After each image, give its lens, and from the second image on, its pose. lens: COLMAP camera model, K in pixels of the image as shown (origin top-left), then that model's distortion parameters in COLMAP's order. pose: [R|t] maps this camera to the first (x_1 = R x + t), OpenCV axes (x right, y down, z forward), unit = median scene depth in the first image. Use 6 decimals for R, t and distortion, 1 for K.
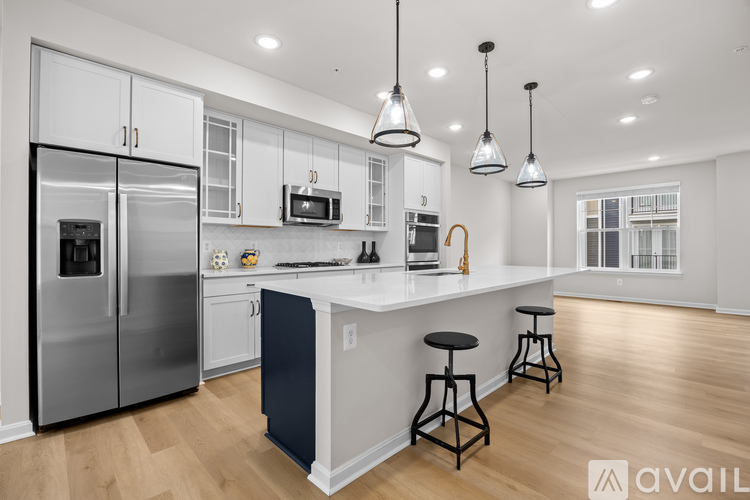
lens RADIAL K [[347.9, 0, 382.1], [0, 347.9, 244.2], [0, 0, 1]] dist [-0.014443, 0.000003]
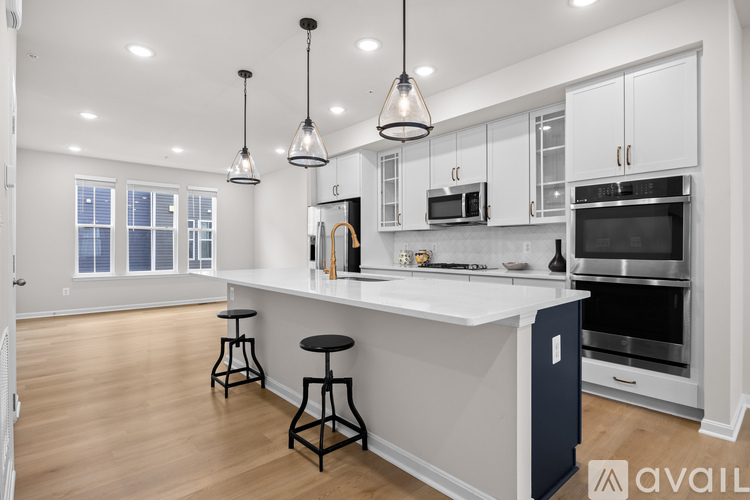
lens RADIAL K [[377.4, 0, 377.5], [0, 377.4, 249.5], [0, 0, 1]] dist [-0.017469, -0.000775]
pose [[-0.053776, 0.003889, -0.998545, 0.813148], [0.007677, 0.999964, 0.003481, 0.006951], [0.998524, -0.007479, -0.053804, 0.812311]]
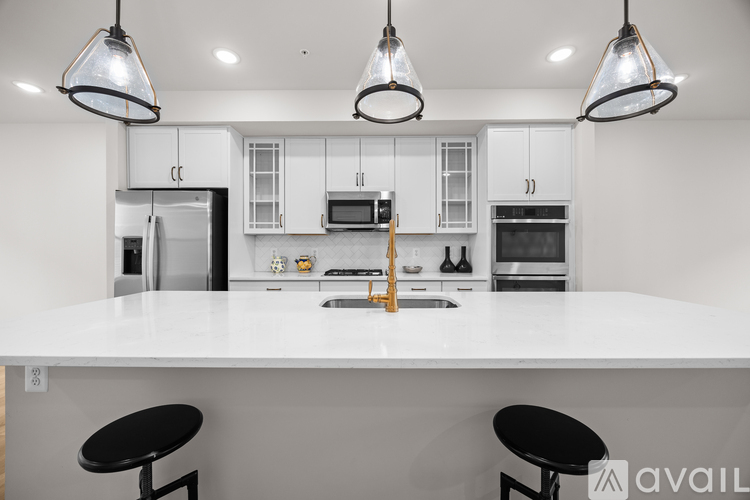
lens RADIAL K [[294.8, 0, 372.7], [0, 294.8, 246.3], [0, 0, 1]] dist [0.001475, 0.000004]
pose [[0.692295, -0.007068, -0.721580, 0.388039], [0.007153, 0.999970, -0.002931, -0.009311], [0.721579, -0.003132, 0.692325, 0.455390]]
